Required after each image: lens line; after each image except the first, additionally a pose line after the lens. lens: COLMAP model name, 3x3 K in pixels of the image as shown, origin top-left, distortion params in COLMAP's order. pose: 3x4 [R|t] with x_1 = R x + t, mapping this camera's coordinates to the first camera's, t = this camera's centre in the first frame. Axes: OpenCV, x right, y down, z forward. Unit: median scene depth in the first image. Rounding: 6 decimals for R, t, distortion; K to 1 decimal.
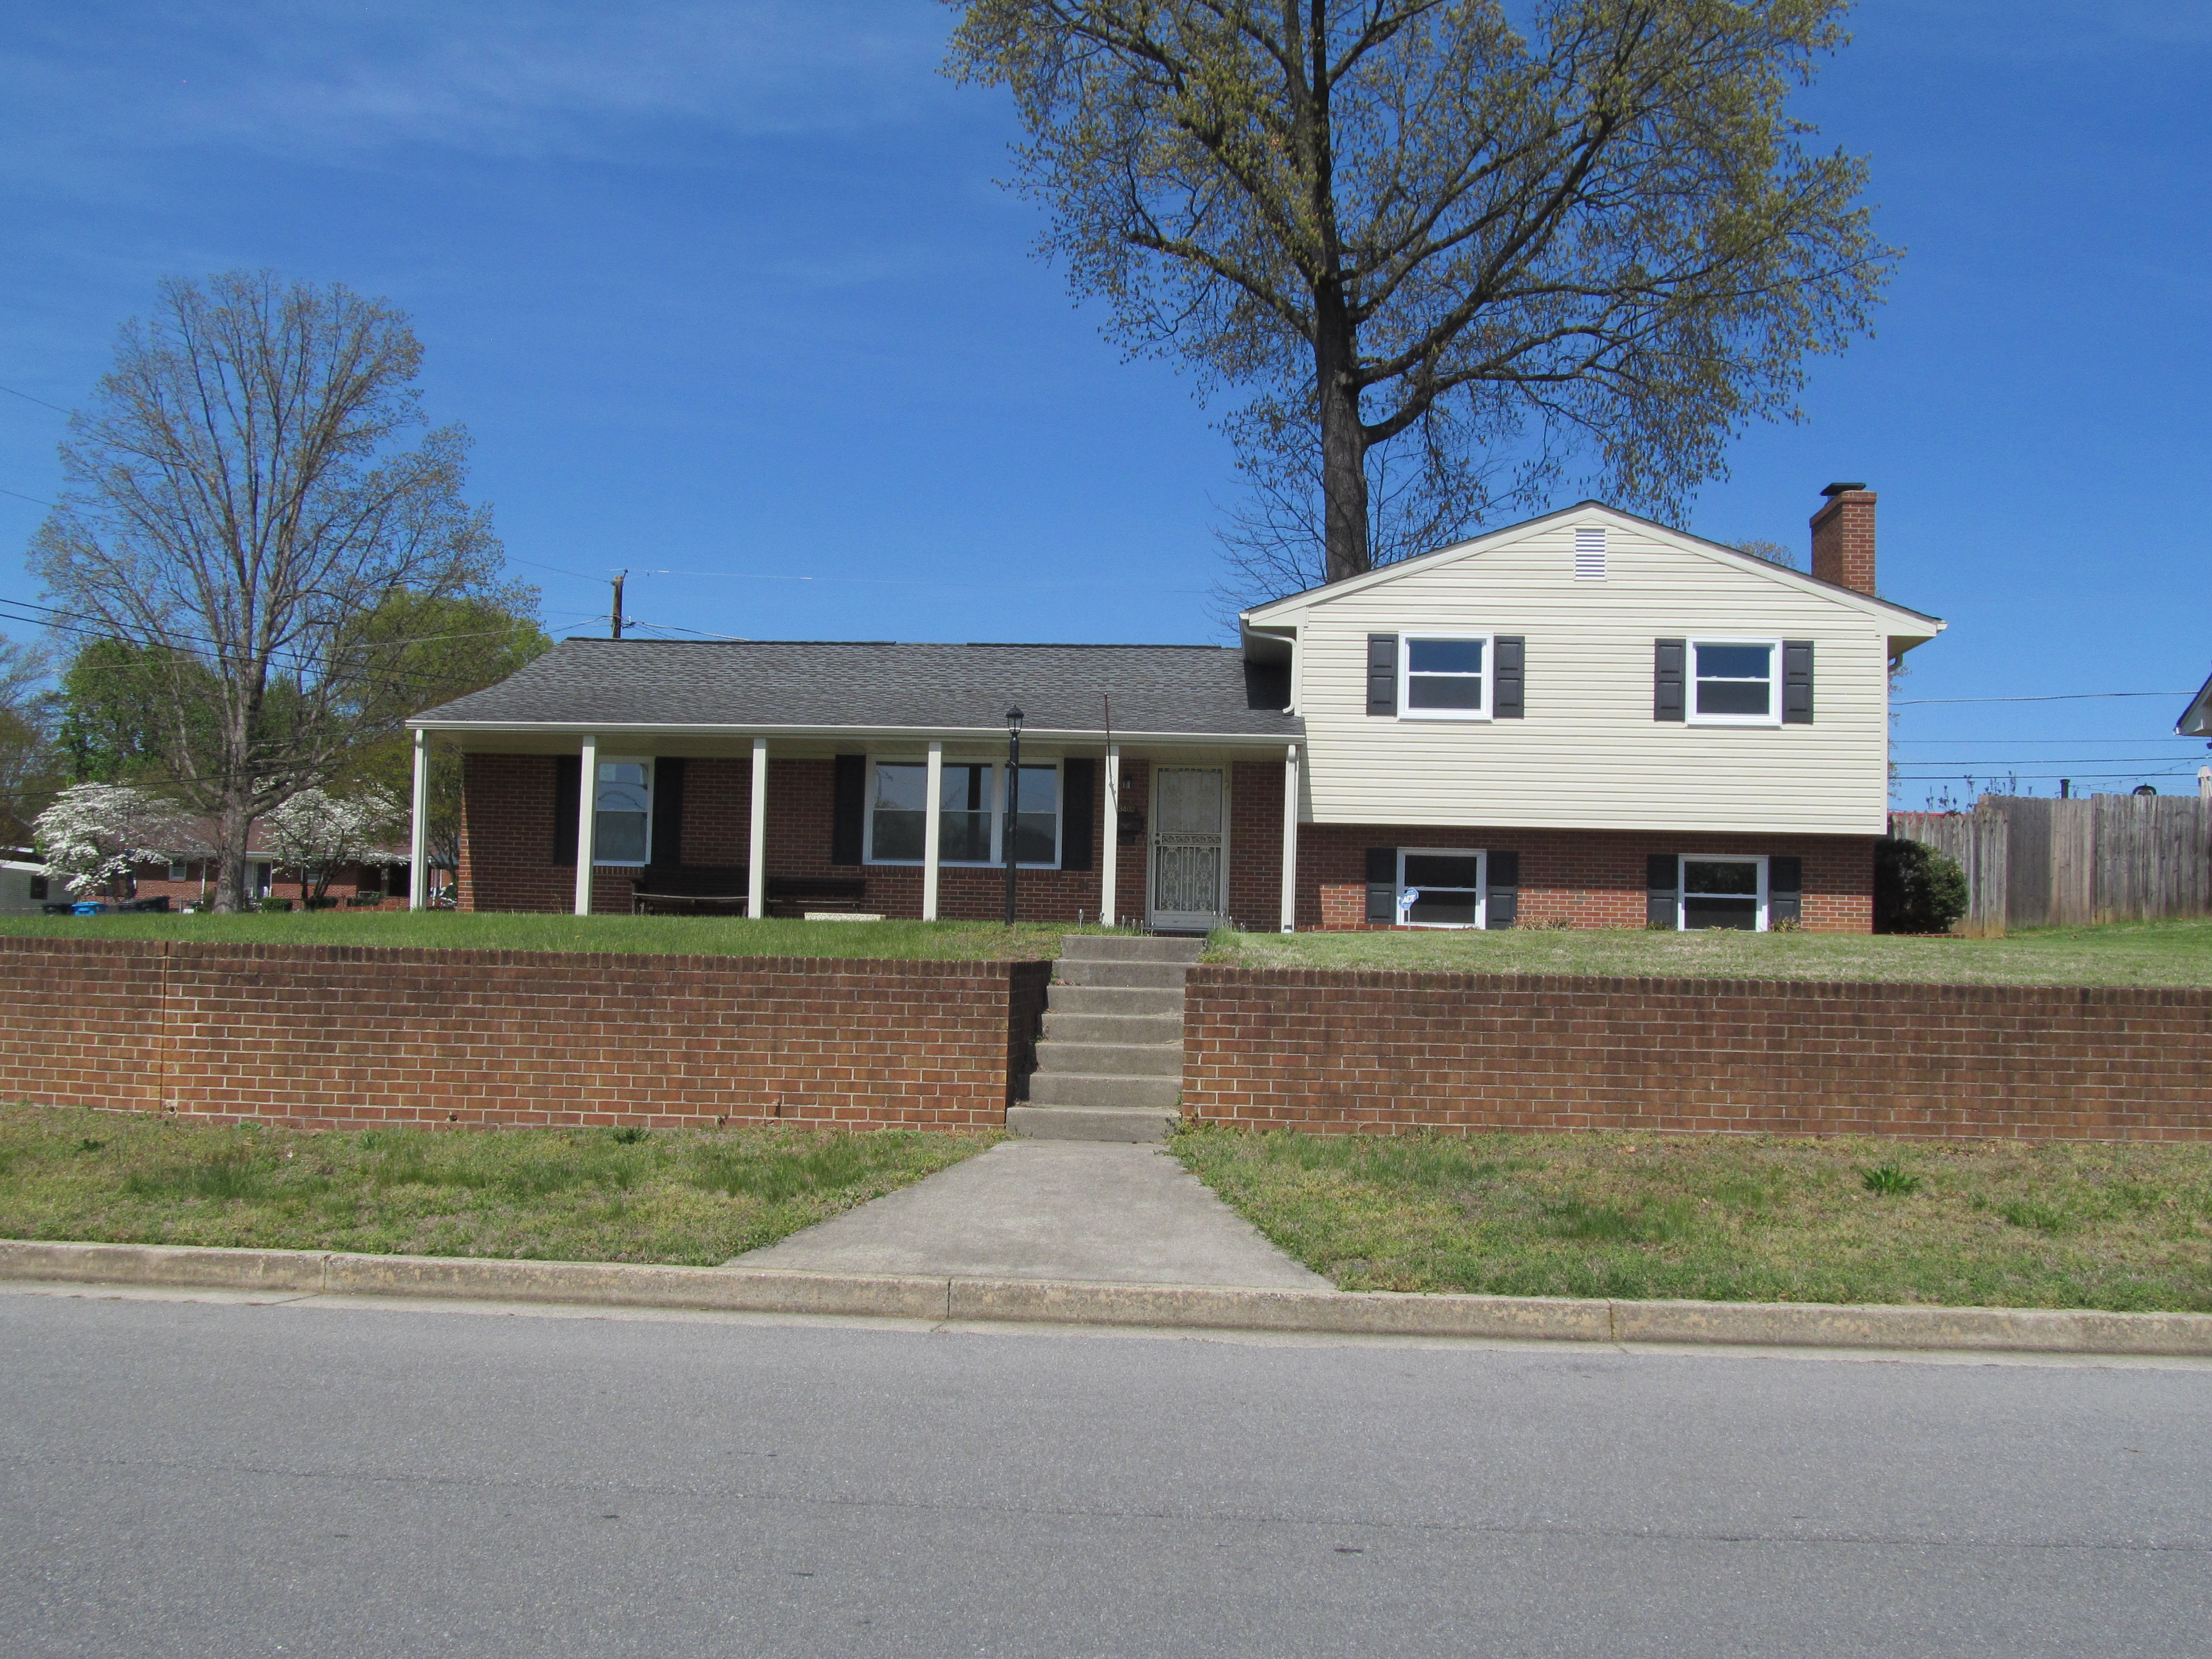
lens RADIAL K [[1981.9, 0, 1123.6], [0, 1981.9, 864.3], [0, 0, 1]] dist [-0.028582, 0.007086]
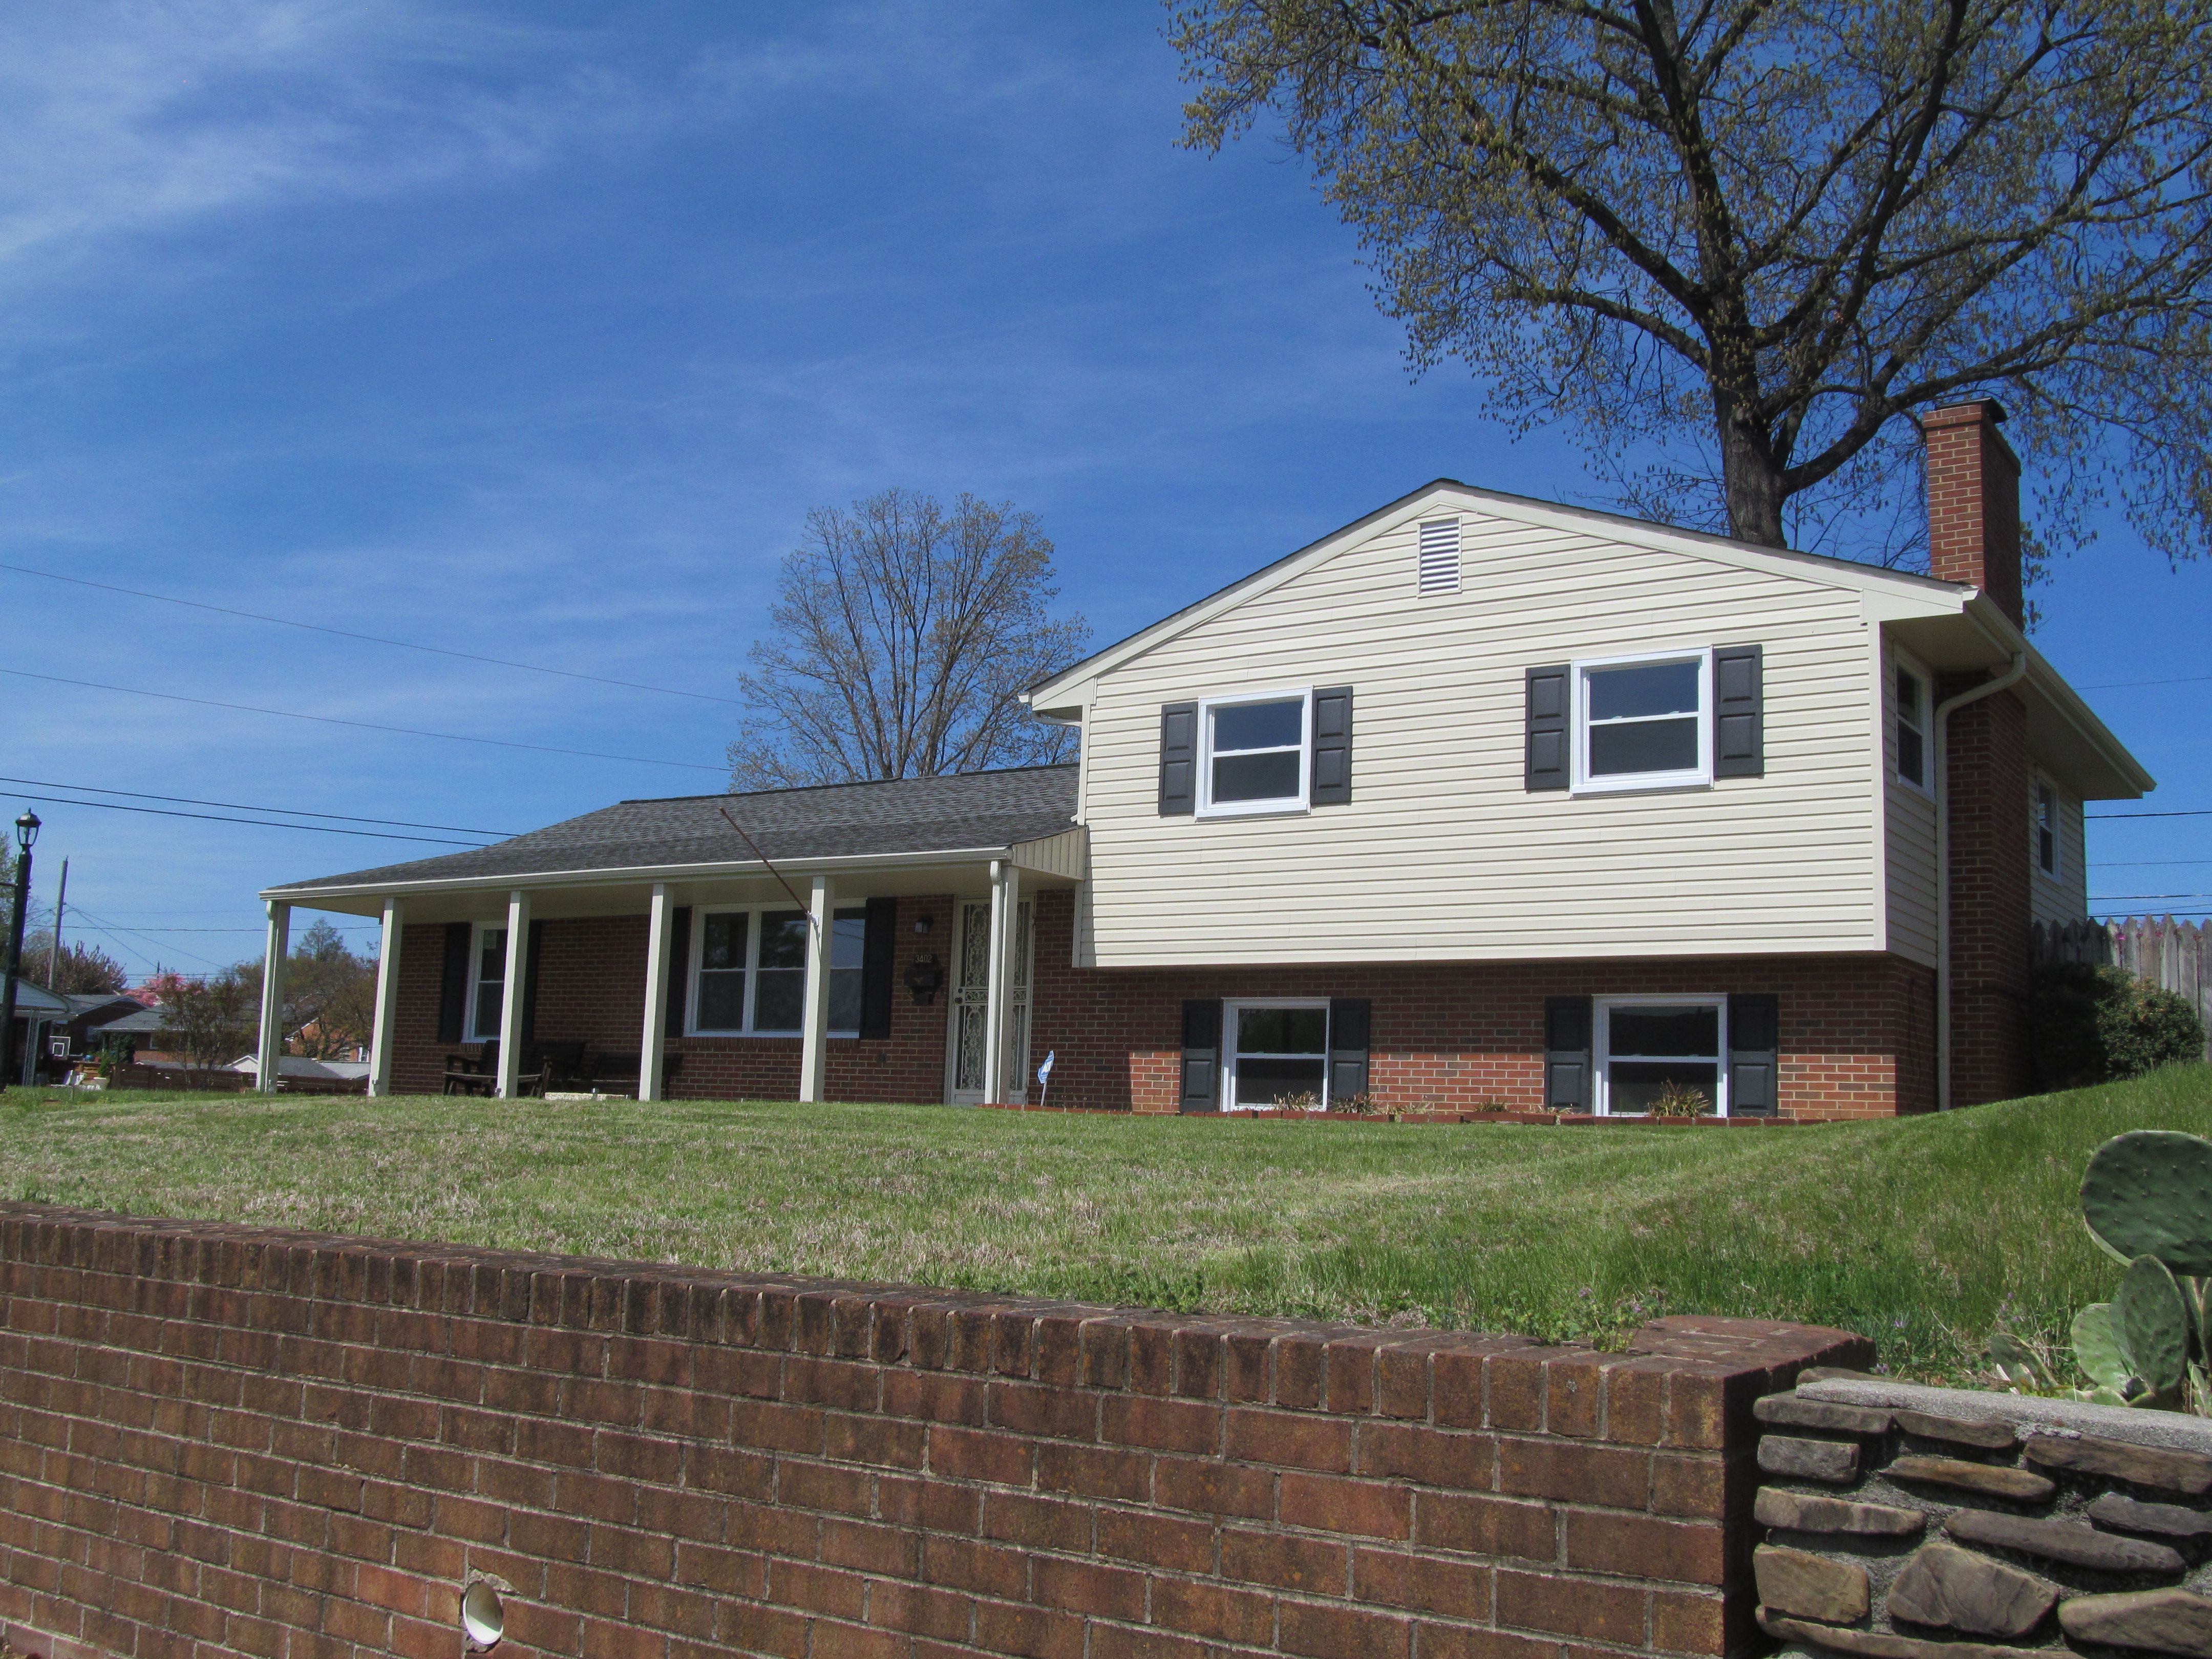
lens RADIAL K [[1981.9, 0, 1123.6], [0, 1981.9, 864.3], [0, 0, 1]] dist [-0.028582, 0.007086]
pose [[0.881853, -0.060136, -0.467673, 0.450163], [0.016843, 0.995219, -0.096210, 0.011812], [0.471223, 0.076966, 0.878650, 0.358191]]
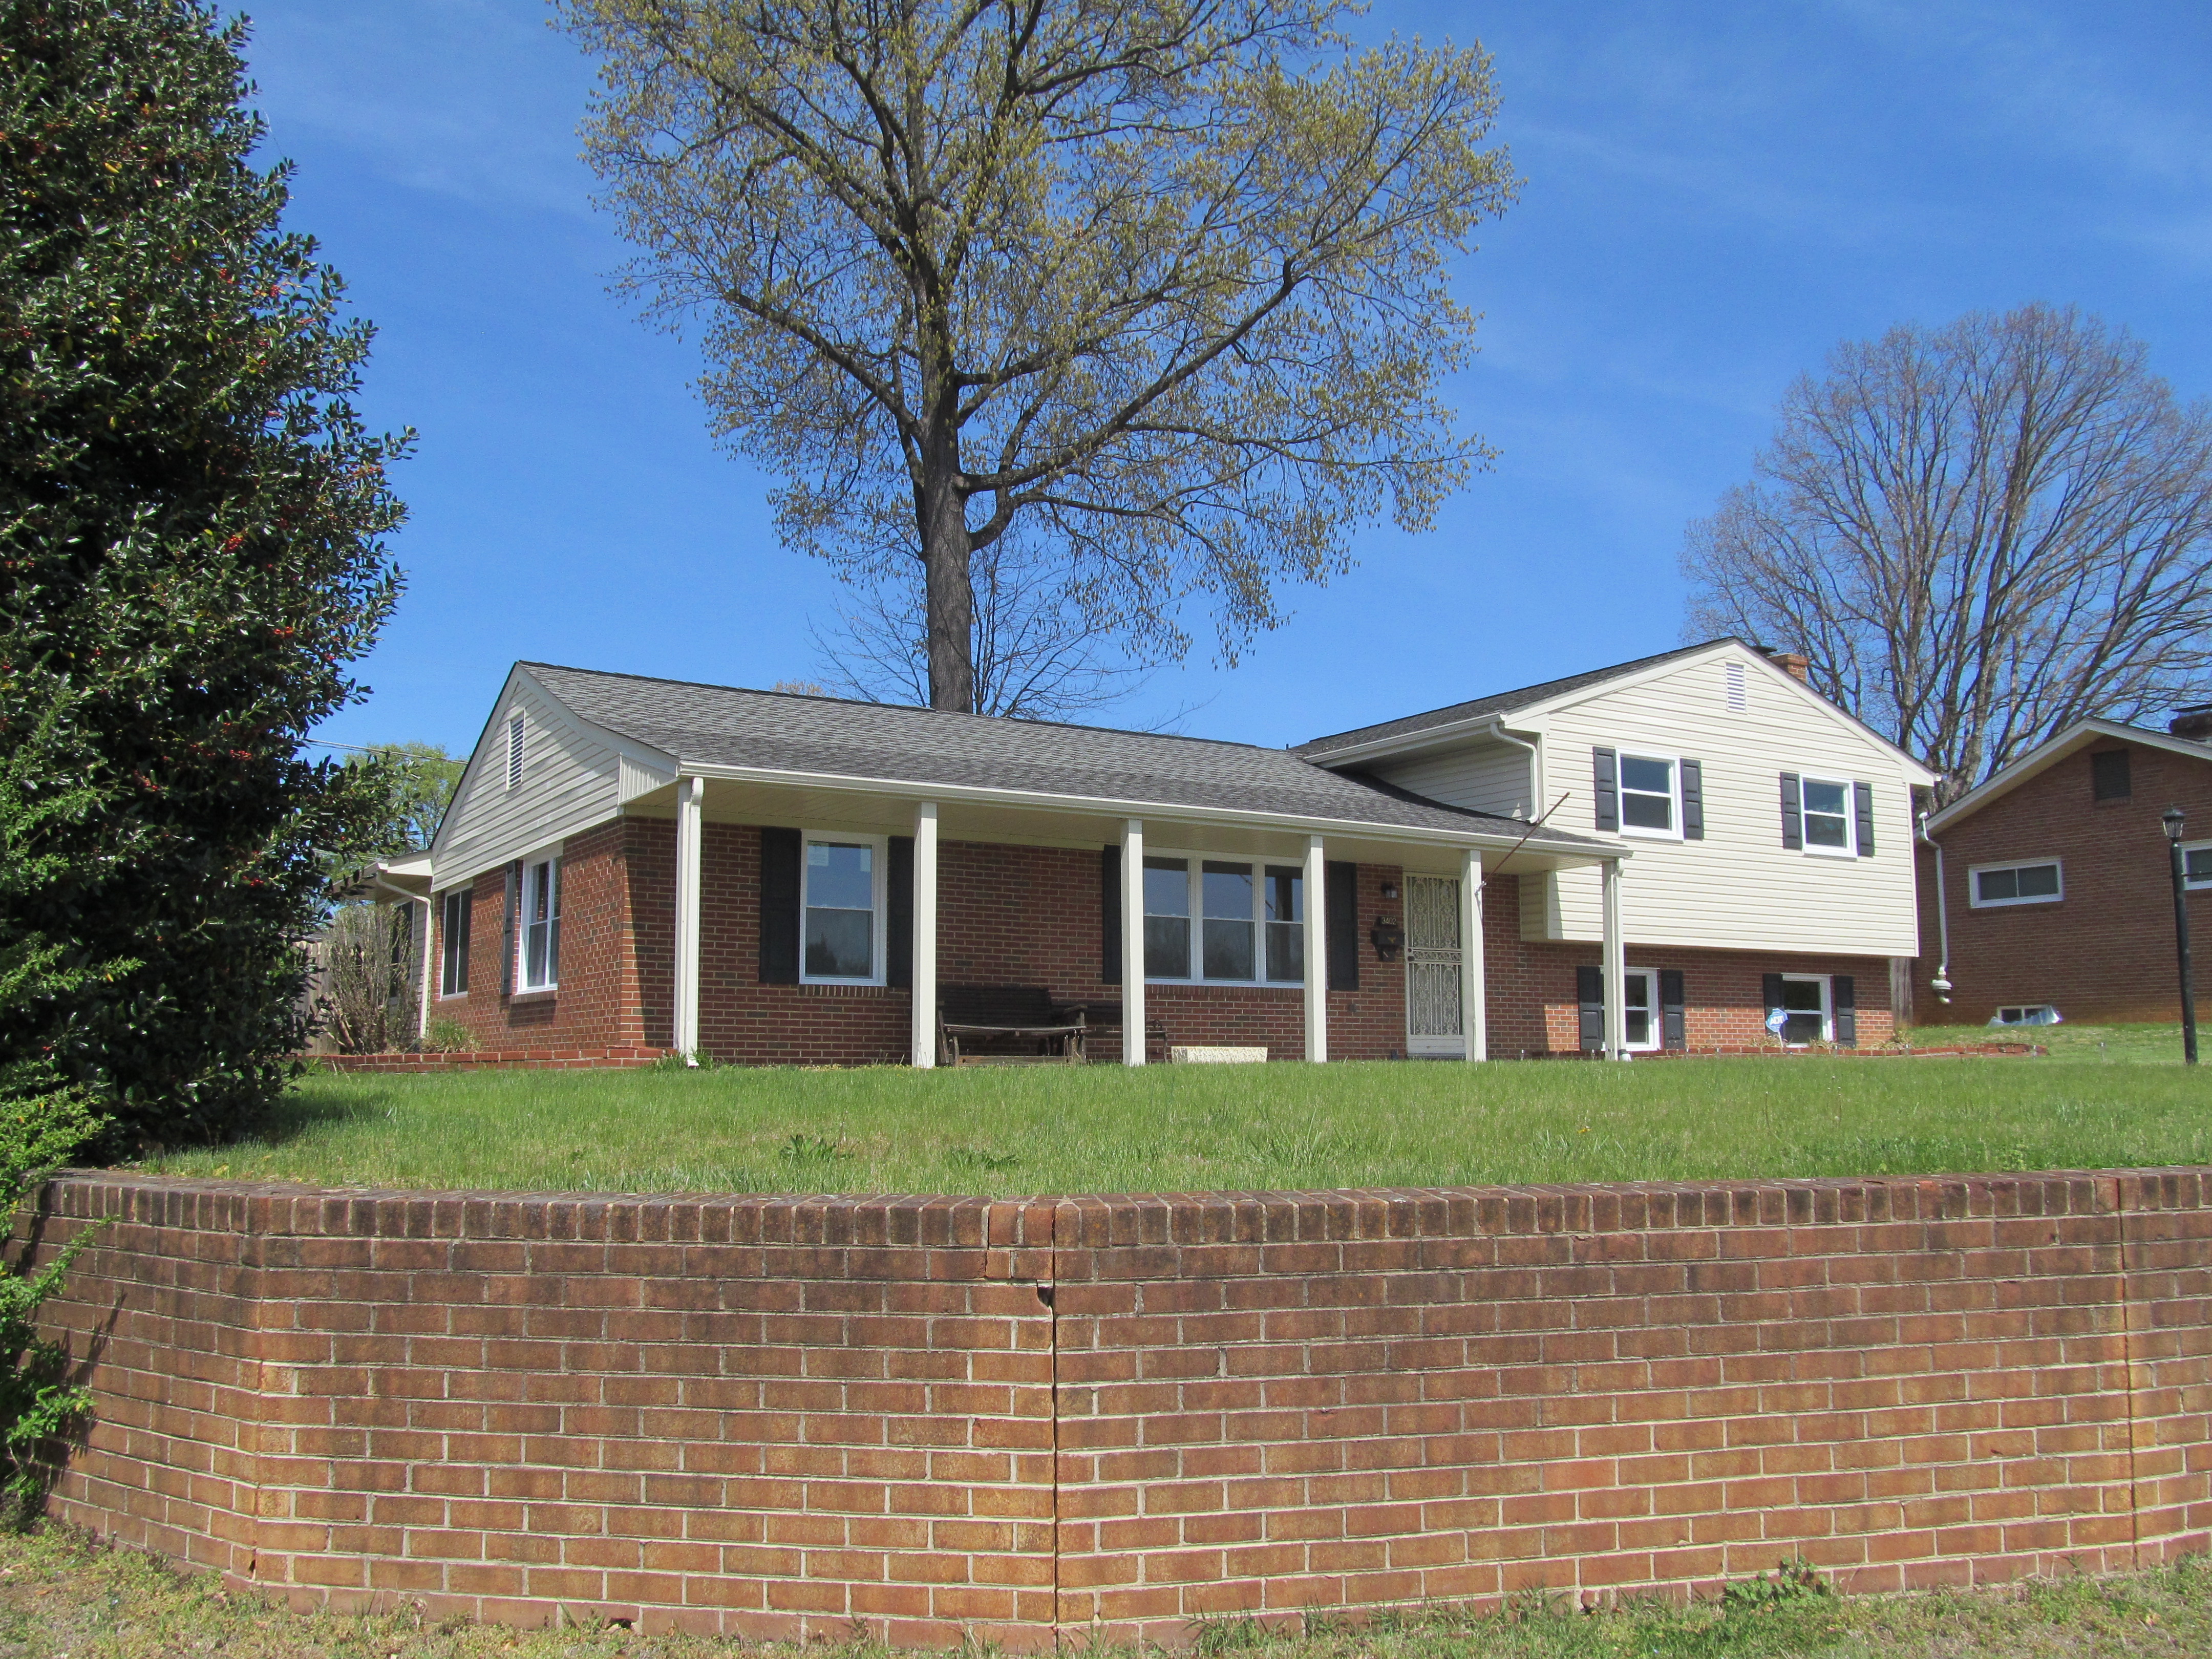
lens RADIAL K [[1857.3, 0, 1106.0], [0, 1857.3, 829.5], [0, 0, 1]] dist [-0.035657, -0.017084]
pose [[0.786503, 0.049282, 0.615617, -0.627236], [-0.009182, 0.997634, -0.068134, -0.011240], [-0.617519, 0.047935, 0.785094, 0.435783]]
